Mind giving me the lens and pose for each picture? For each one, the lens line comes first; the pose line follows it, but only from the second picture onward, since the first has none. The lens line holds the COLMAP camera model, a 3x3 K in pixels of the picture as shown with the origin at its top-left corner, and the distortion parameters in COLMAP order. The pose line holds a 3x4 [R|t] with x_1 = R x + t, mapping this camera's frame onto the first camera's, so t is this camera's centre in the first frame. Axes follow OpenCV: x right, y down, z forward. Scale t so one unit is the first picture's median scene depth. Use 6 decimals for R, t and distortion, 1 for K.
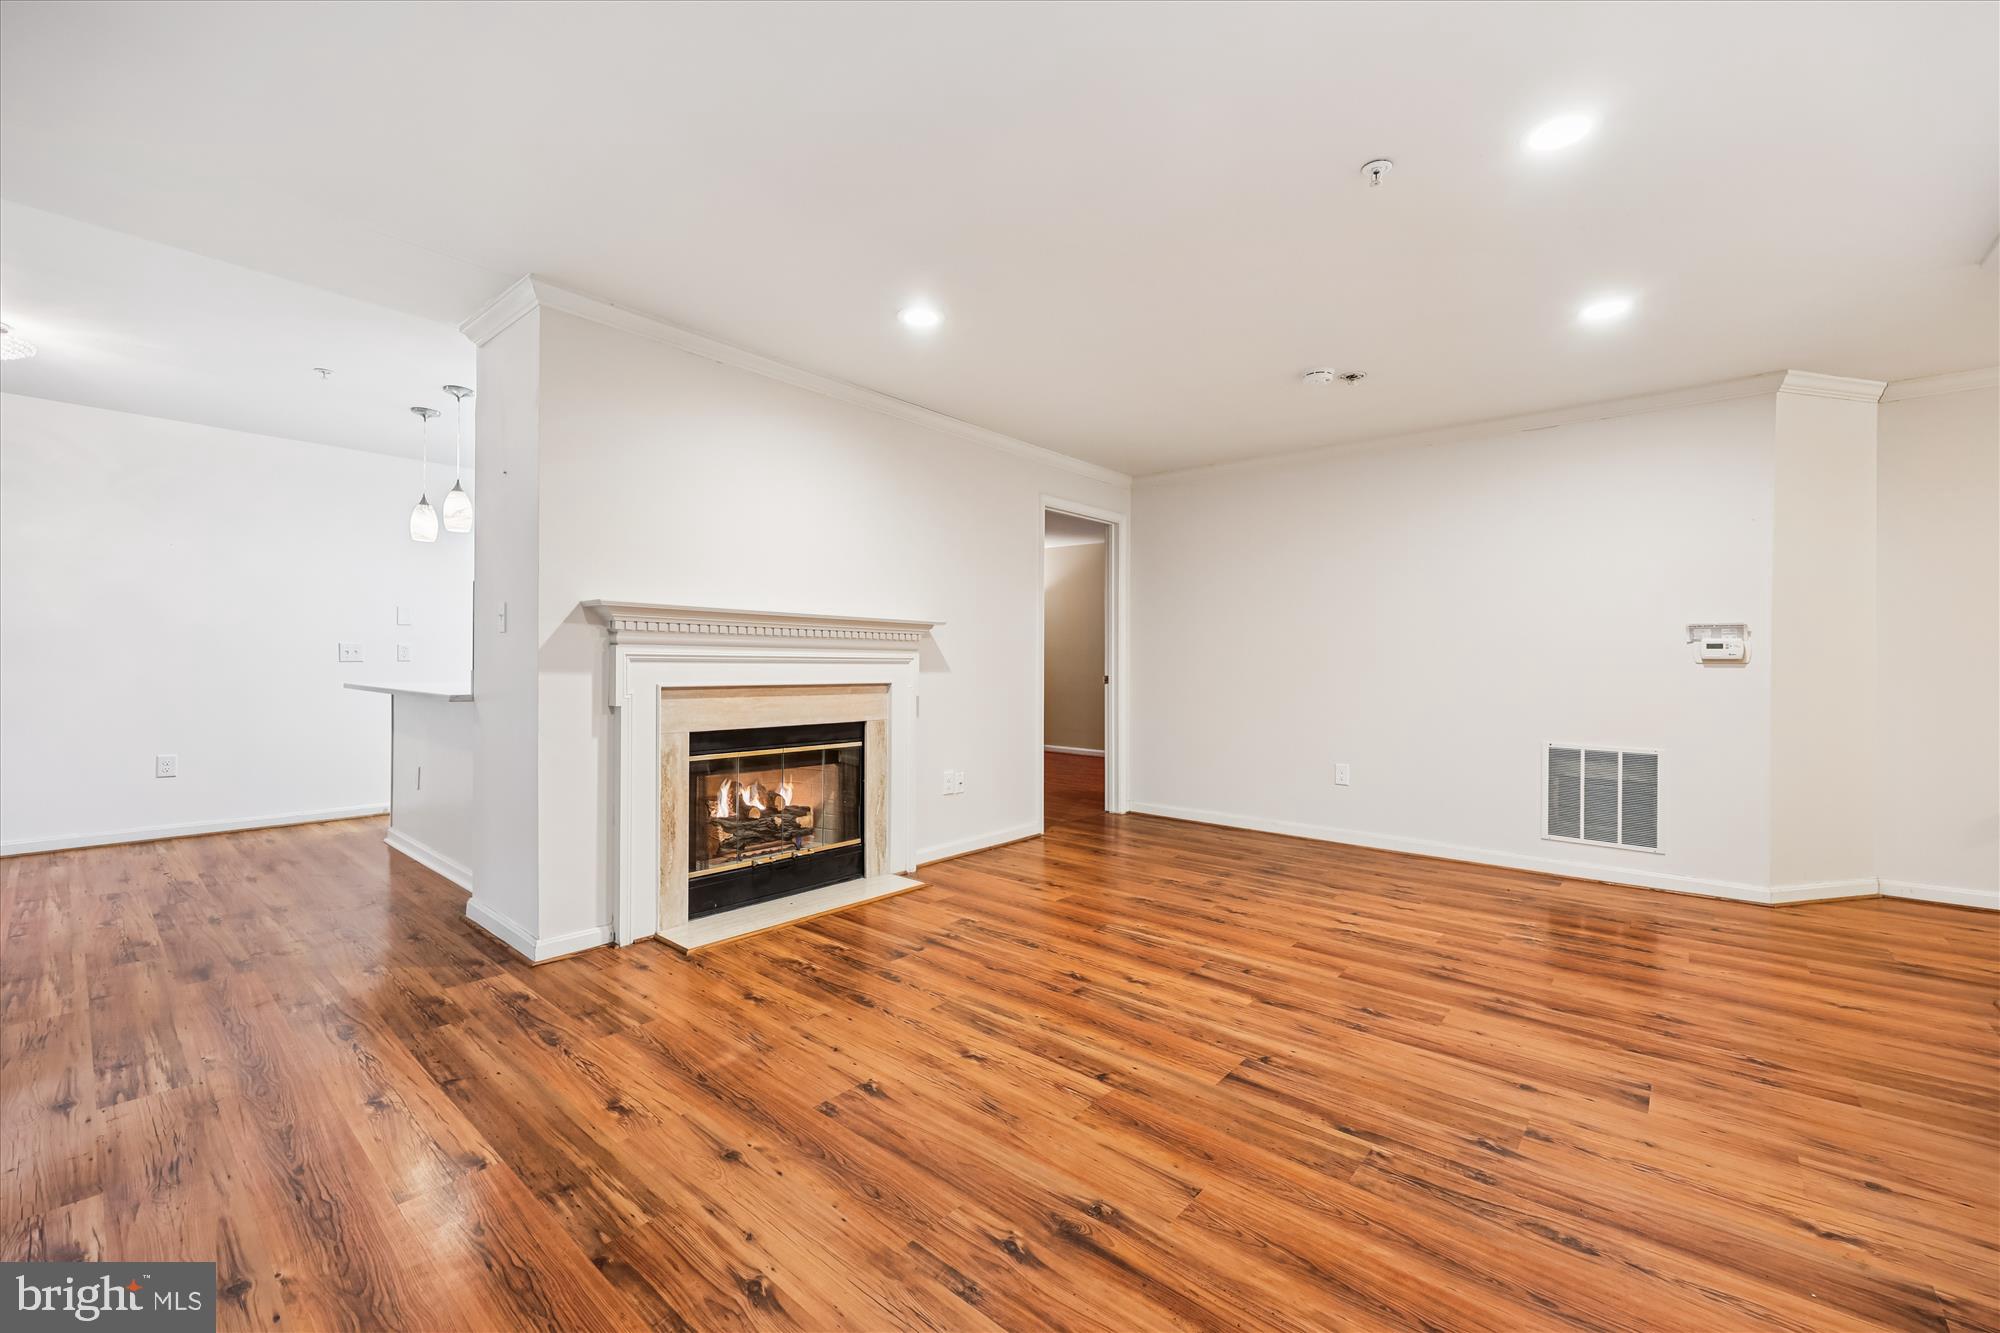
lens RADIAL K [[816.2, 0, 1012.8], [0, 816.2, 663.1], [0, 0, 1]] dist [-0.001518, -0.000134]
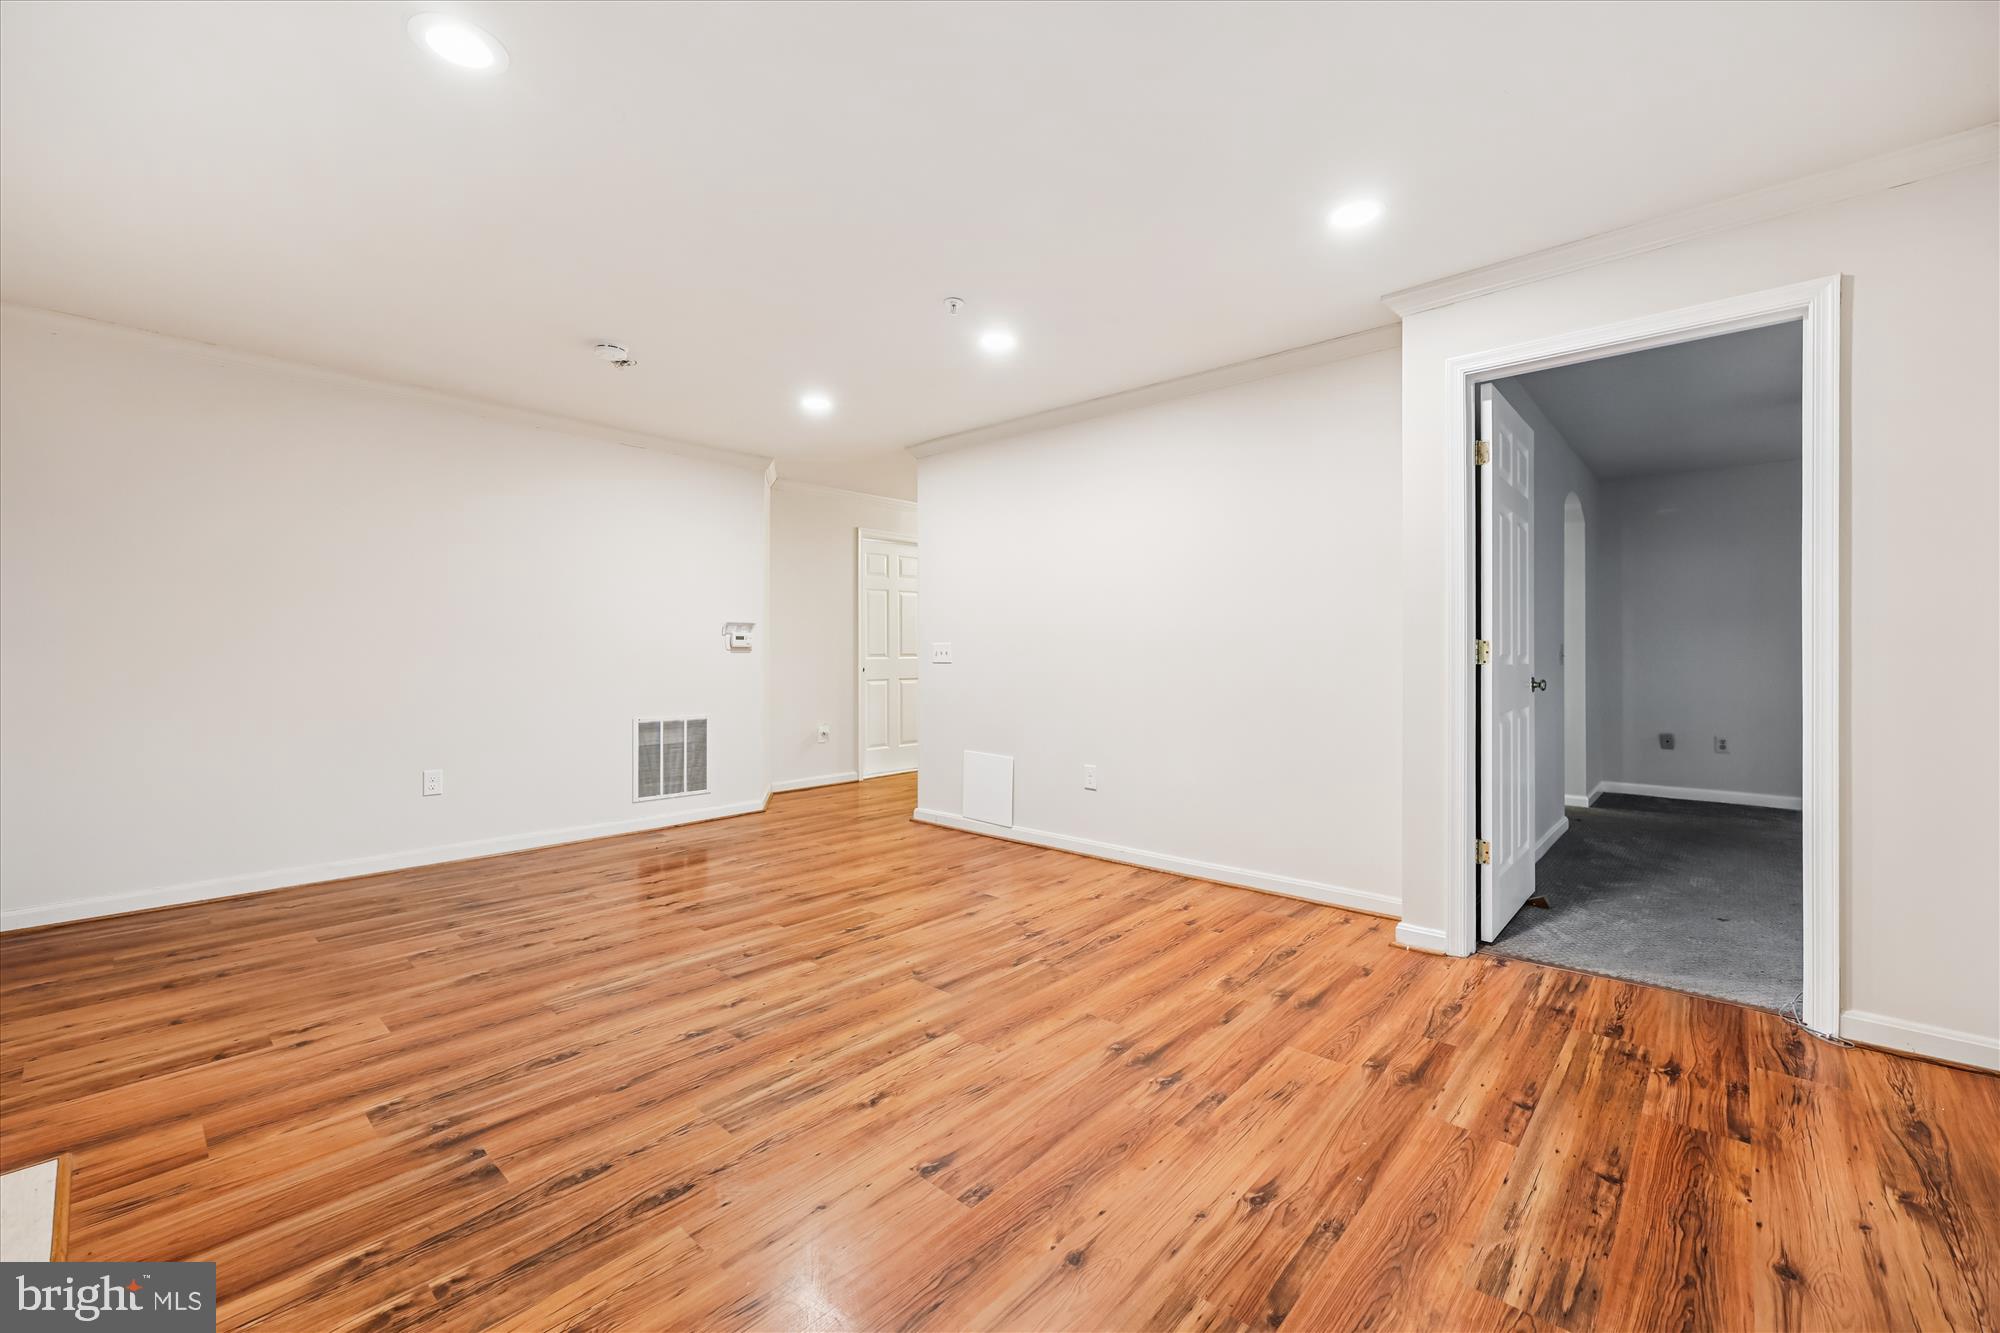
lens RADIAL K [[816.2, 0, 1012.8], [0, 816.2, 663.1], [0, 0, 1]] dist [-0.001518, -0.000134]
pose [[0.017352, -0.018890, 0.999671, -0.753452], [0.000537, 0.999822, 0.018884, -0.004788], [-0.999849, 0.000209, 0.017359, 0.686729]]
